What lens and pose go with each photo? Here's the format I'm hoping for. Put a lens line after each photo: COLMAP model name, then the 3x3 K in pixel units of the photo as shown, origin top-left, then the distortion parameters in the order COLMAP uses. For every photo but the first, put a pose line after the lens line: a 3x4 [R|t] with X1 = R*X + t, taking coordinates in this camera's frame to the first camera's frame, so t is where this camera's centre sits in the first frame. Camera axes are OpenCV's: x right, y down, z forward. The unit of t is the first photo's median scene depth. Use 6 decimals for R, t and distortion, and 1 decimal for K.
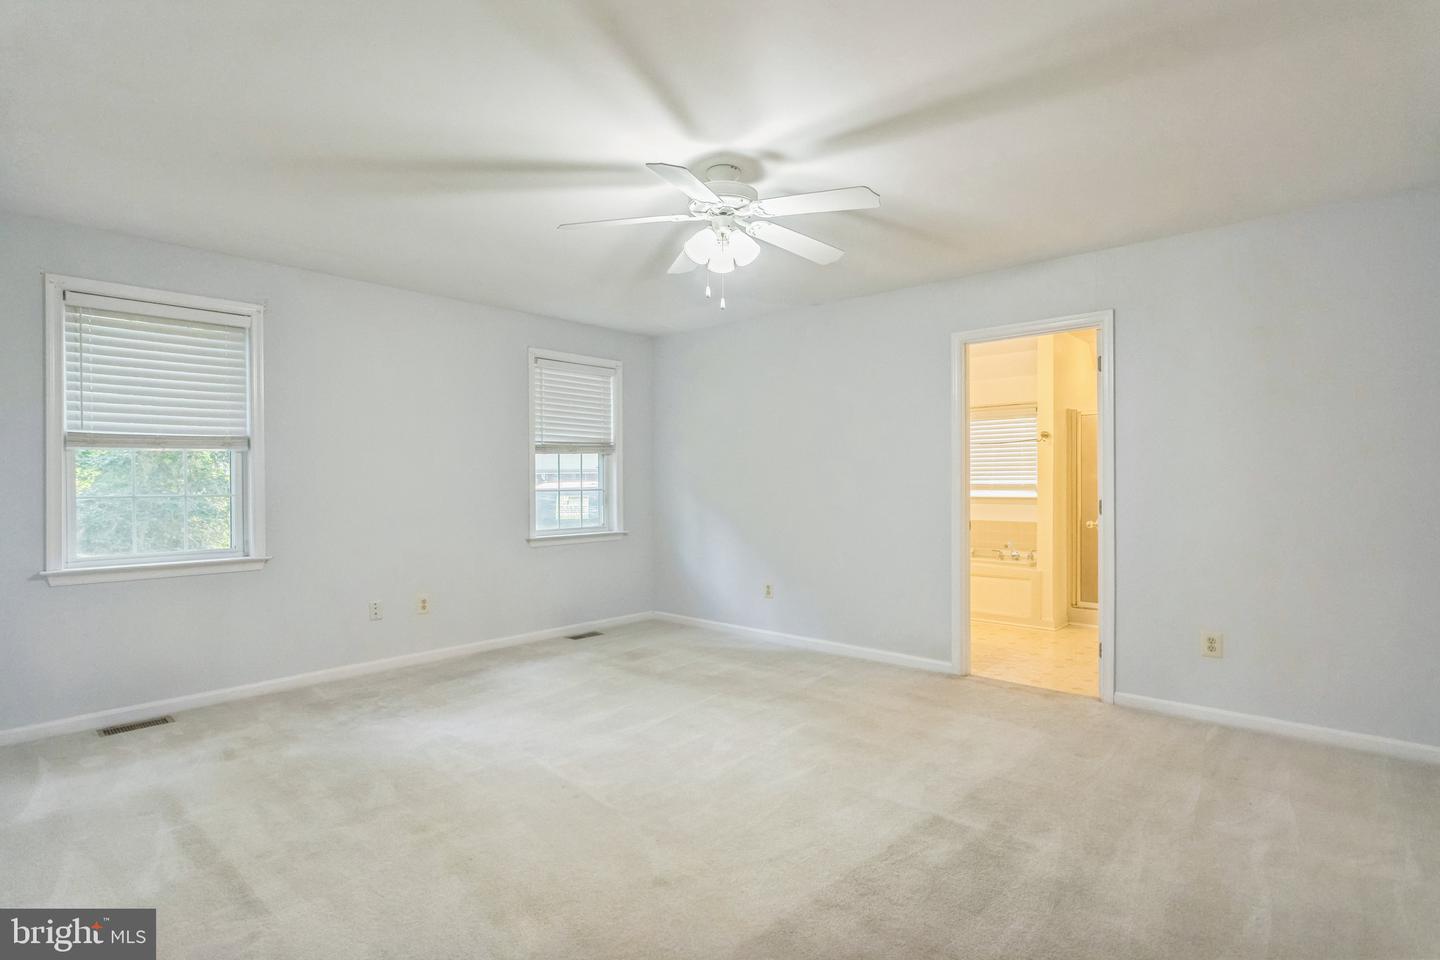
lens RADIAL K [[698.1, 0, 722.7], [0, 698.1, 478.1], [0, 0, 1]] dist [-0.017554, 0.005824]
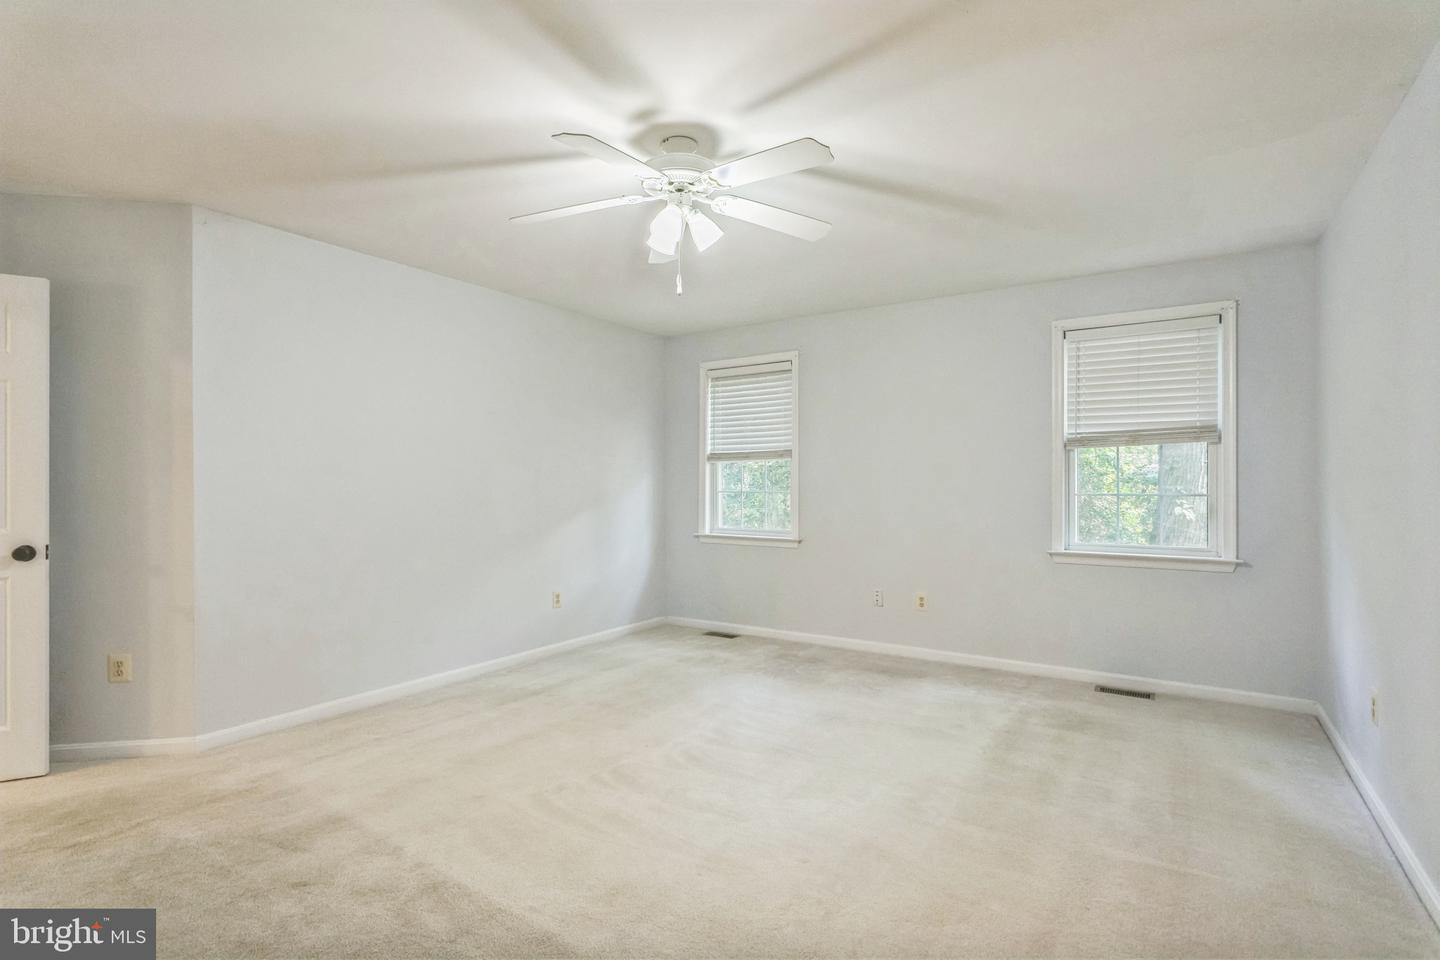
lens RADIAL K [[698.1, 0, 721.7], [0, 698.1, 486.5], [0, 0, 1]] dist [-0.017554, 0.005824]
pose [[0.155499, 0.013384, -0.987745, 0.544253], [0.005949, 0.999877, 0.014485, -0.006456], [0.987818, -0.008128, 0.155400, 0.547137]]
